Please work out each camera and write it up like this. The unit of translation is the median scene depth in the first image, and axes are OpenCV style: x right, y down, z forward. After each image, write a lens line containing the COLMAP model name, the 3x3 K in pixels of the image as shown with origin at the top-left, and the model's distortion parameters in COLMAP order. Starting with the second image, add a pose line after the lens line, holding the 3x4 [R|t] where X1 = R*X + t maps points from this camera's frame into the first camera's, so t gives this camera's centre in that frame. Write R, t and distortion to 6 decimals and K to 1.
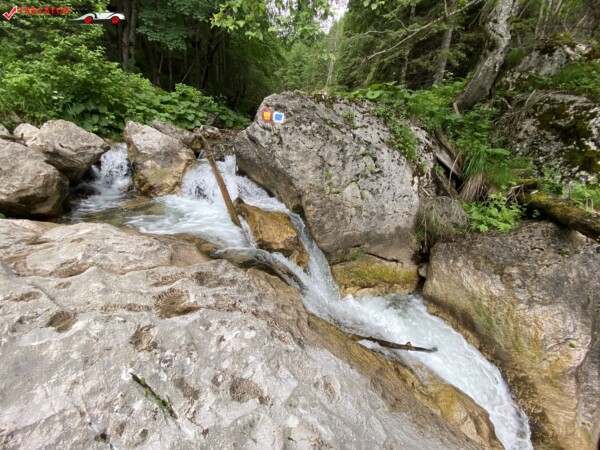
lens RADIAL K [[241.9, 0, 299.3], [0, 241.9, 227.4], [0, 0, 1]] dist [0.017644, -0.018962]
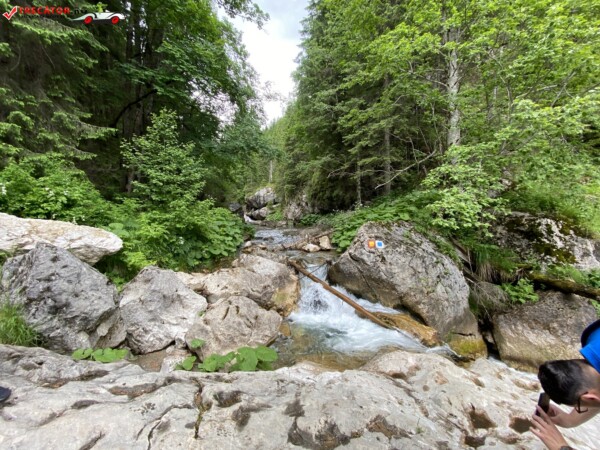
lens RADIAL K [[241.9, 0, 297.7], [0, 241.9, 222.9], [0, 0, 1]] dist [0.017644, -0.018962]
pose [[0.959486, -0.084957, 0.268642, -0.904615], [0.169517, 0.935649, -0.309555, -0.203559], [-0.225056, 0.342553, 0.912144, -0.241313]]
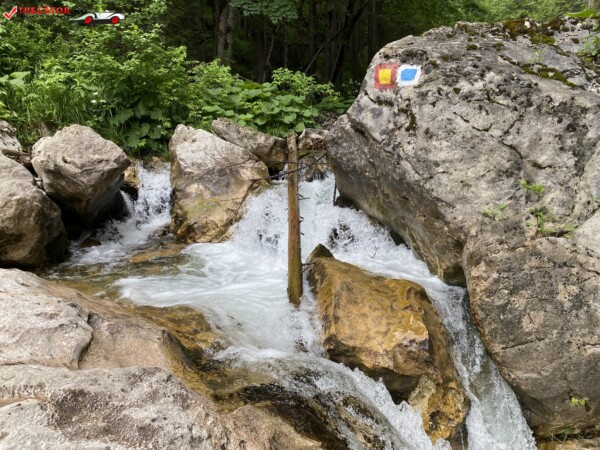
lens RADIAL K [[457.3, 0, 291.6], [0, 457.3, 222.3], [0, 0, 1]] dist [0.030866, -0.028991]
pose [[0.890934, -0.010903, -0.454003, 0.107953], [-0.088027, 0.976606, -0.196196, 0.013651], [0.445521, 0.214762, 0.869131, 0.190751]]
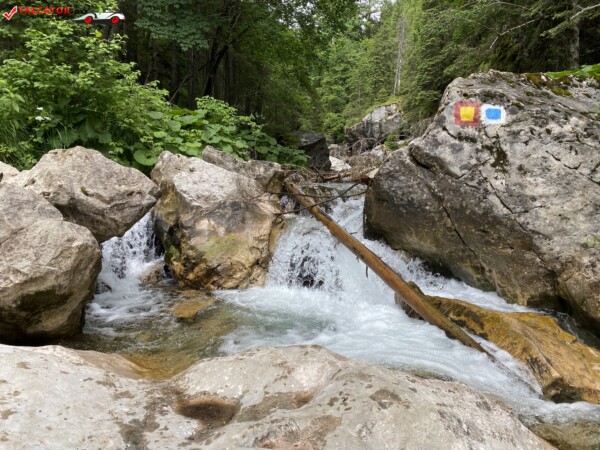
lens RADIAL K [[457.3, 0, 293.9], [0, 457.3, 221.9], [0, 0, 1]] dist [0.030866, -0.028991]
pose [[0.993556, -0.058624, -0.097007, -0.395166], [0.029730, 0.960680, -0.276063, -0.002456], [0.109376, 0.271400, 0.956232, 0.127349]]
